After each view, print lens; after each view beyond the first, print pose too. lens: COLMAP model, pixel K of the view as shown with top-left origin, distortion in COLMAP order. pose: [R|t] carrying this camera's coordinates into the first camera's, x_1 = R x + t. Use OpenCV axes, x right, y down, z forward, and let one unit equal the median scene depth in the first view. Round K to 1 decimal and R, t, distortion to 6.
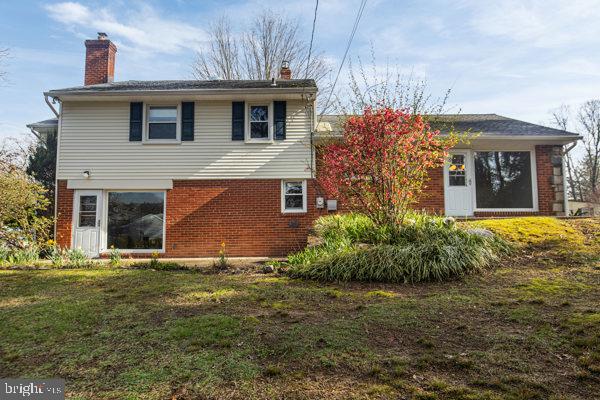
lens RADIAL K [[446.6, 0, 305.3], [0, 446.6, 200.8], [0, 0, 1]] dist [0.000643, -0.005028]
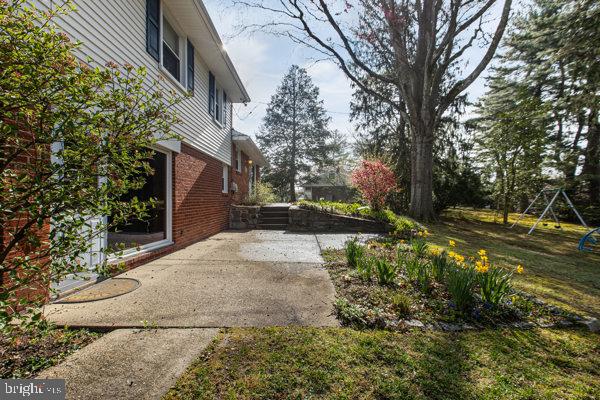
lens RADIAL K [[266.7, 0, 301.6], [0, 266.7, 200.7], [0, 0, 1]] dist [-0.000168, 0.000266]
pose [[-0.015461, 0.007941, 0.999849, -0.732911], [-0.101118, 0.994829, -0.009465, 0.033311], [-0.994754, -0.101249, -0.014578, 0.807720]]
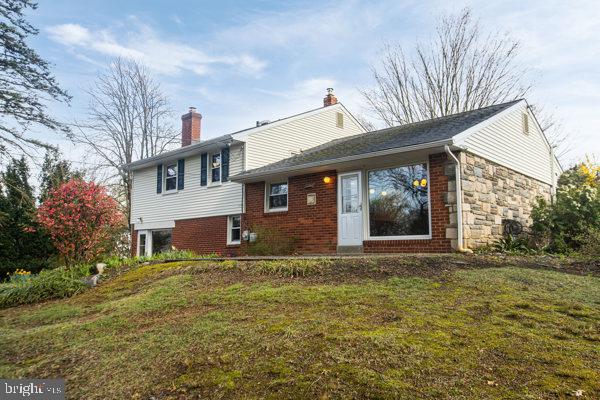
lens RADIAL K [[459.5, 0, 300.0], [0, 459.5, 200.0], [0, 0, 1]] dist [0.002648, 0.000065]
pose [[0.737652, -0.076705, -0.670810, 0.900987], [0.074949, 0.996688, -0.031550, -0.036252], [0.671008, -0.027004, 0.740958, 0.243053]]
